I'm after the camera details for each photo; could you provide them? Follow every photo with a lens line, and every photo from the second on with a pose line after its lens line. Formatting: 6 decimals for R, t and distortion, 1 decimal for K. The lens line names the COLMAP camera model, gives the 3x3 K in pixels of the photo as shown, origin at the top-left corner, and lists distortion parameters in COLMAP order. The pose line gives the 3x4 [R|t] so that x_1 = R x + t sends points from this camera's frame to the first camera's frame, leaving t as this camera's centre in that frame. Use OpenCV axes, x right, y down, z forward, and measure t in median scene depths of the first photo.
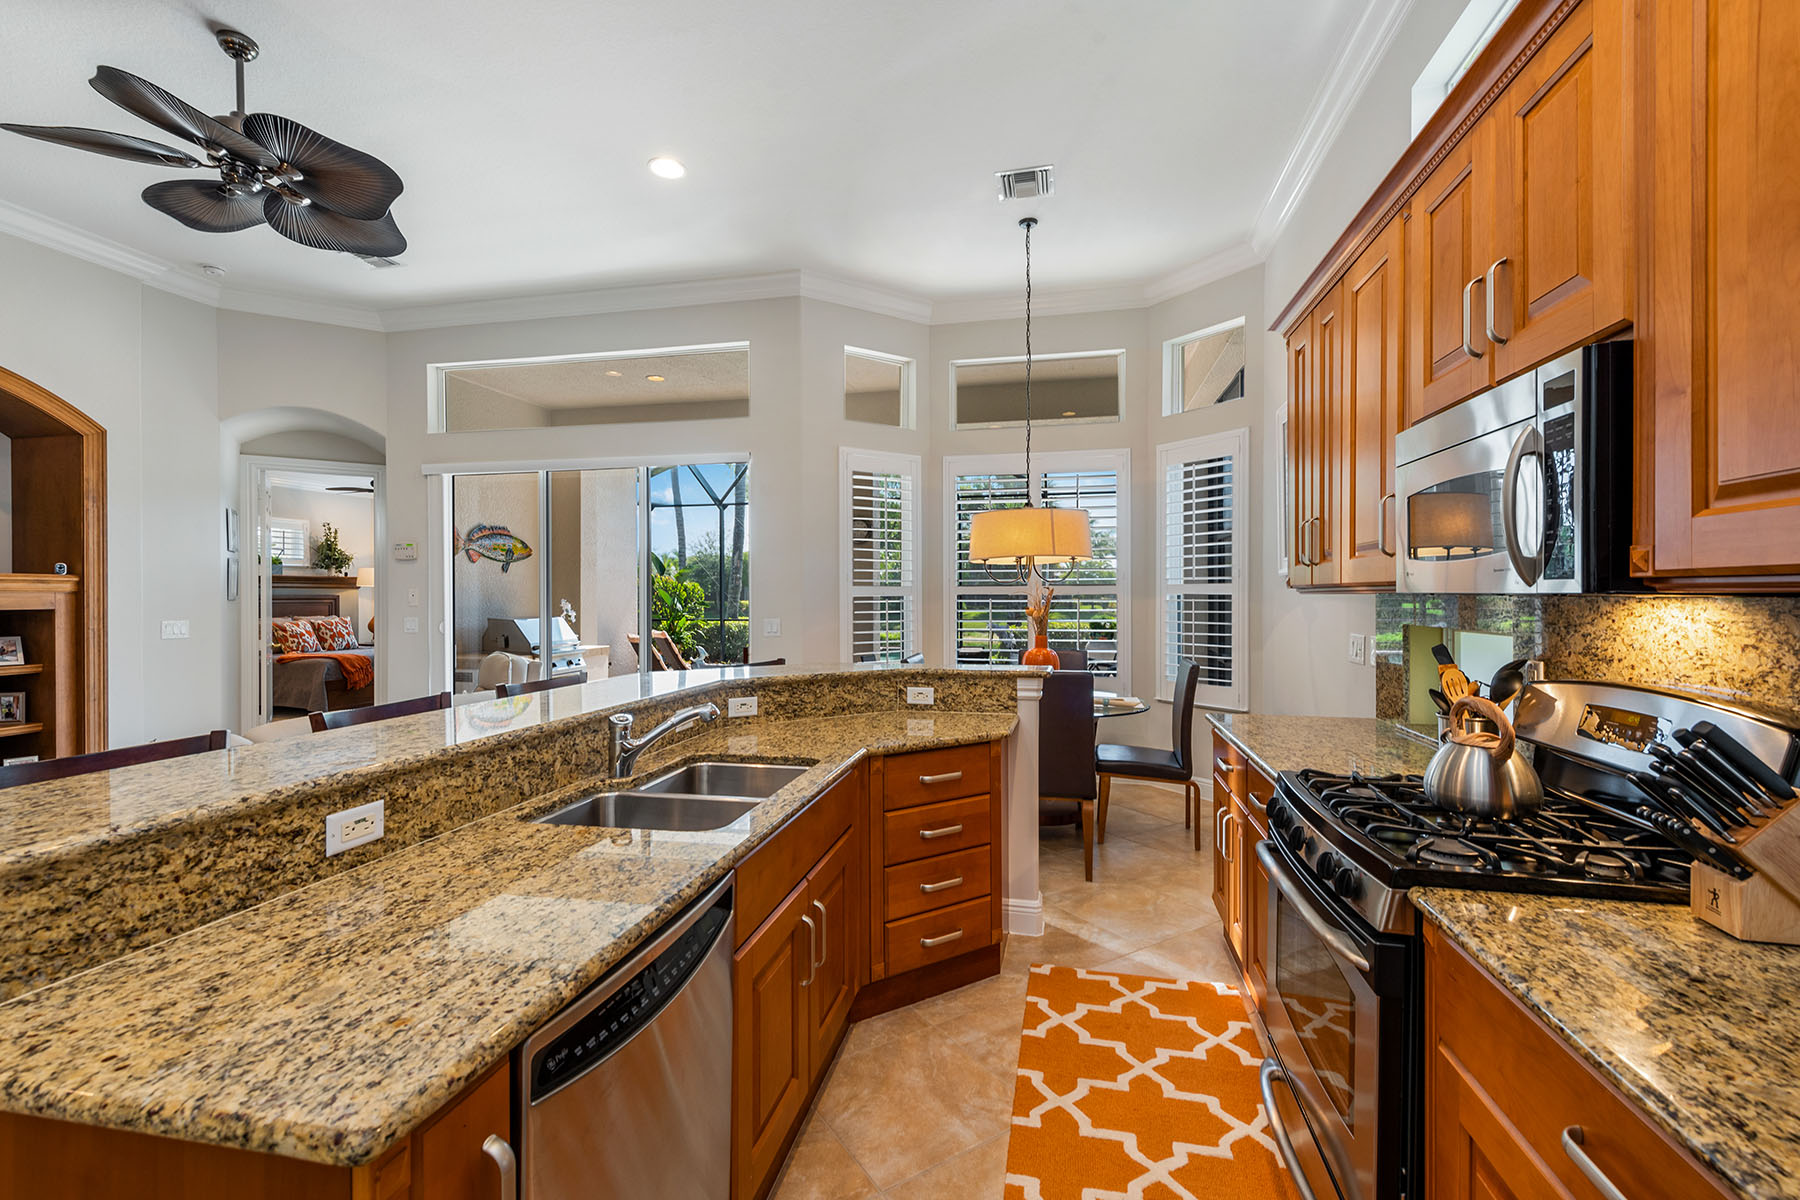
lens RADIAL K [[785.2, 0, 900.0], [0, 785.2, 600.0], [0, 0, 1]] dist [0.018164, -0.006786]
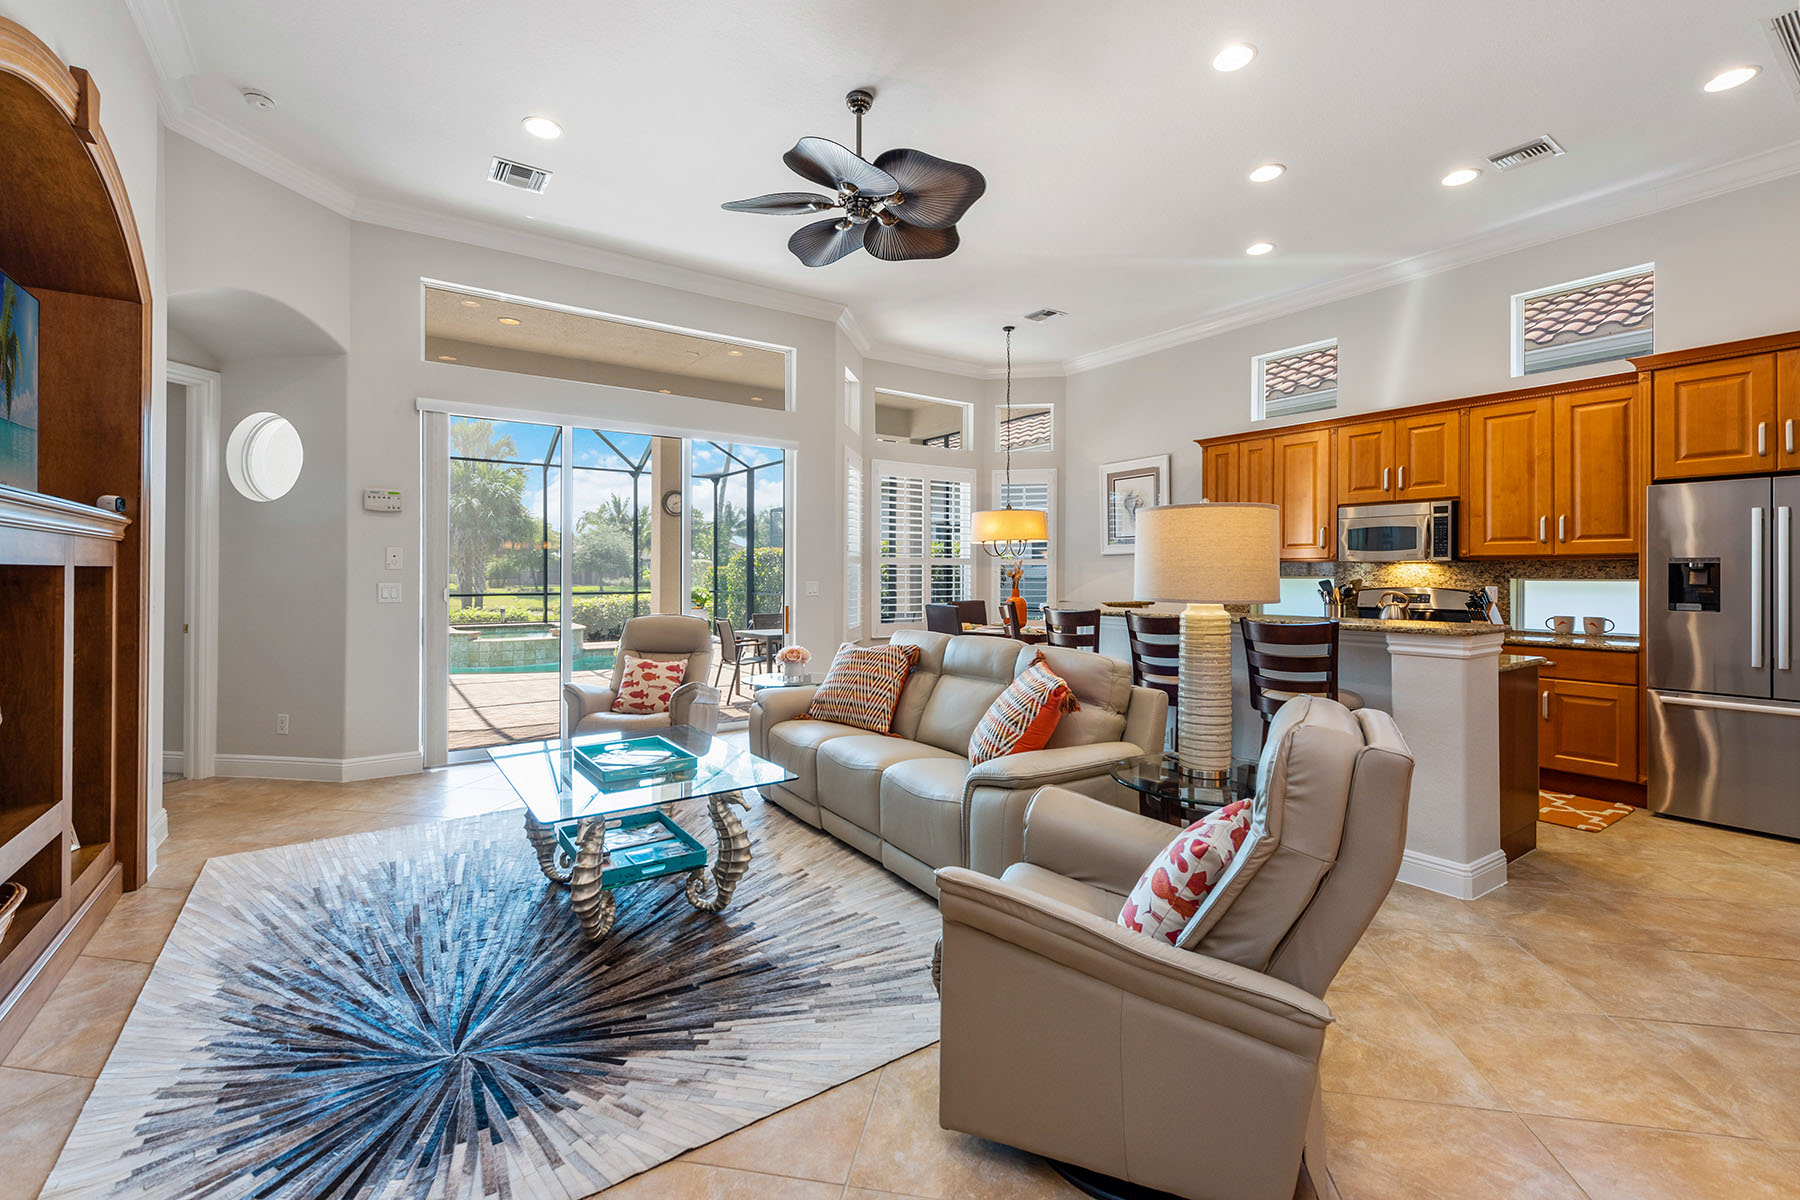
lens RADIAL K [[776.4, 0, 900.6], [0, 776.4, 569.2], [0, 0, 1]] dist [0.018902, -0.008063]
pose [[0.679197, 0.006870, 0.733924, -1.094521], [0.000299, 0.999954, -0.009636, 0.020249], [-0.733956, 0.006764, 0.679163, 0.095014]]
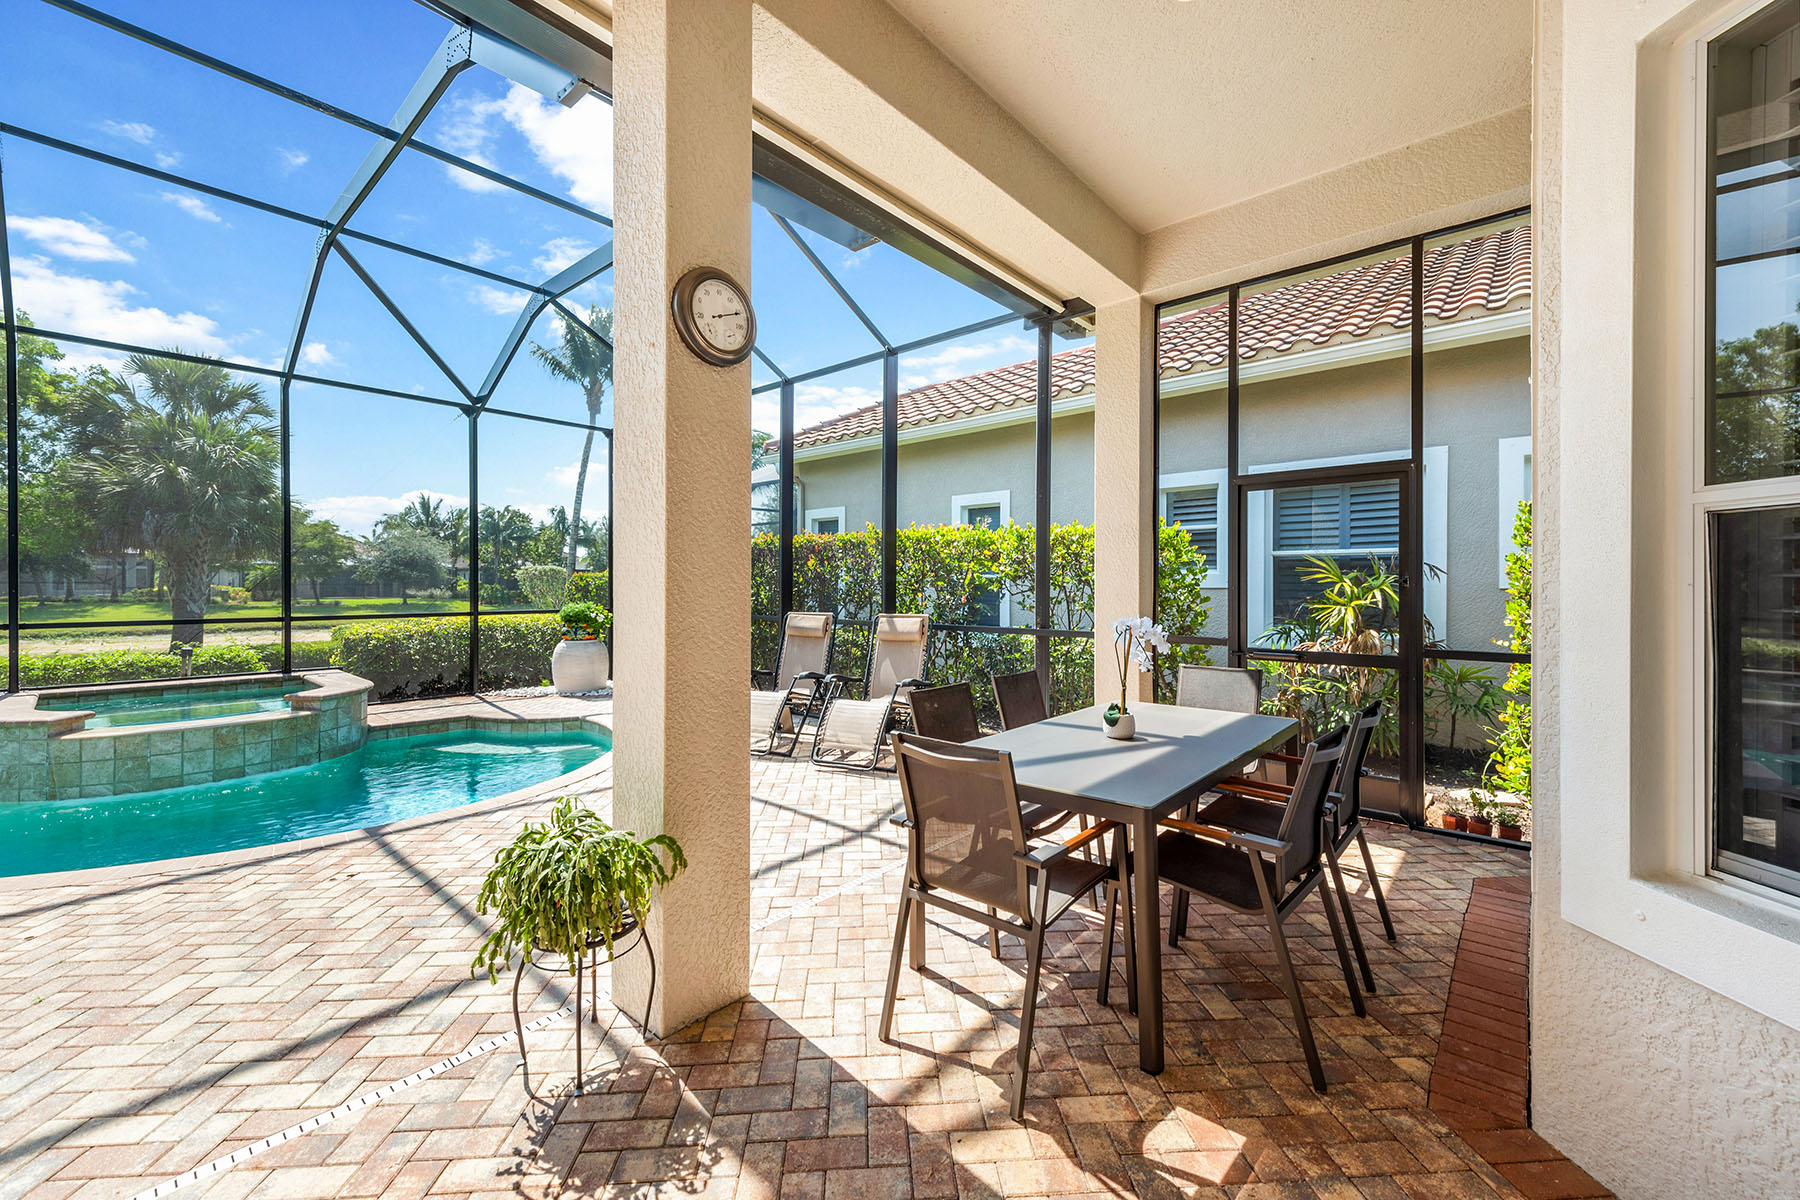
lens RADIAL K [[707.0, 0, 904.1], [0, 707.0, 585.2], [0, 0, 1]] dist [0.001678, 0.000193]
pose [[0.478629, 0.003581, 0.878010, -0.440127], [0.000110, 0.999991, -0.004138, 0.025589], [-0.878017, 0.002077, 0.478625, 1.436498]]
